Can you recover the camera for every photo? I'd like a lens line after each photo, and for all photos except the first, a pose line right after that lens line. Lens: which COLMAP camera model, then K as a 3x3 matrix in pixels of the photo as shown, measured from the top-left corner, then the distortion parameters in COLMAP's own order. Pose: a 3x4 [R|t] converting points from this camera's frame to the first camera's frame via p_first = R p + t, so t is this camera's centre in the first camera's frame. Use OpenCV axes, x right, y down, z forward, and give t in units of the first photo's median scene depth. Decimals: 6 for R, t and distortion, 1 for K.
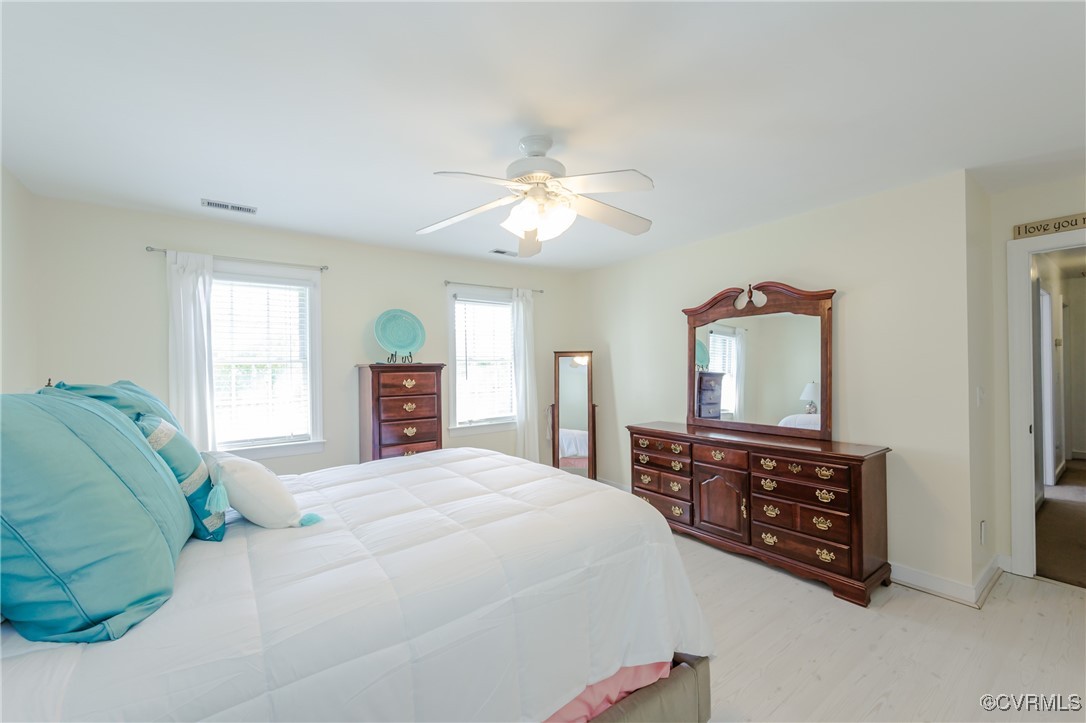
lens RADIAL K [[436.1, 0, 543.9], [0, 436.1, 366.1], [0, 0, 1]] dist [-0.000169, -0.000189]
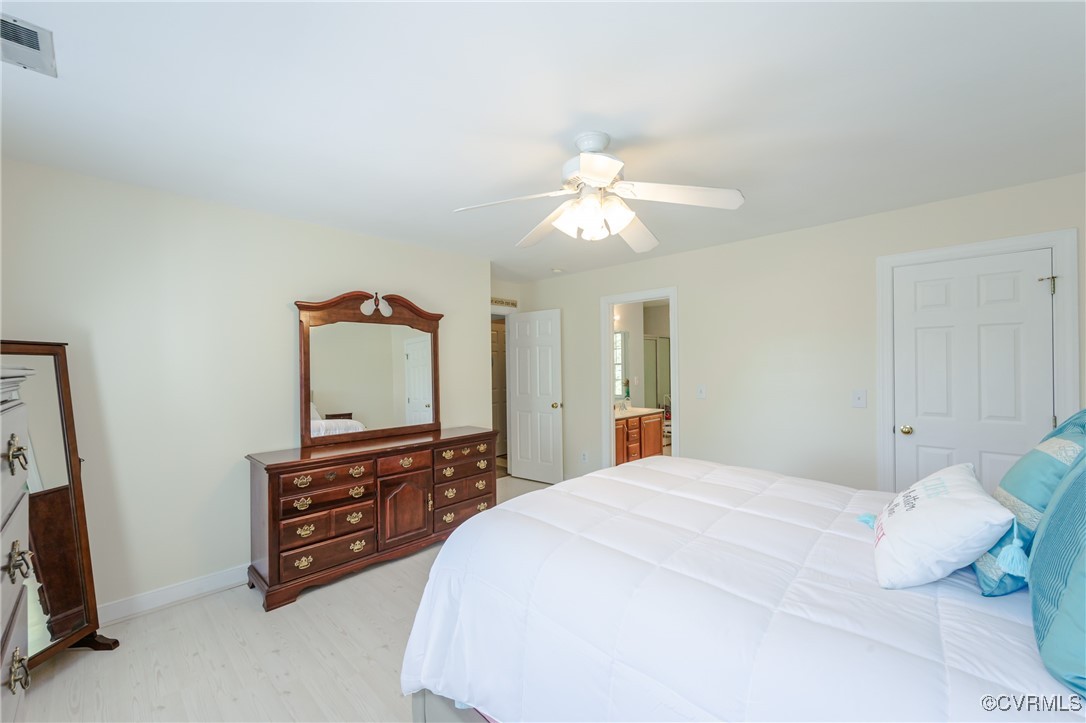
lens RADIAL K [[436.1, 0, 544.3], [0, 436.1, 365.2], [0, 0, 1]] dist [-0.000169, -0.000189]
pose [[-0.157197, 0.021648, 0.987330, -0.592456], [0.020695, 0.999612, -0.018622, 0.008517], [-0.987350, 0.017505, -0.157584, 0.785261]]
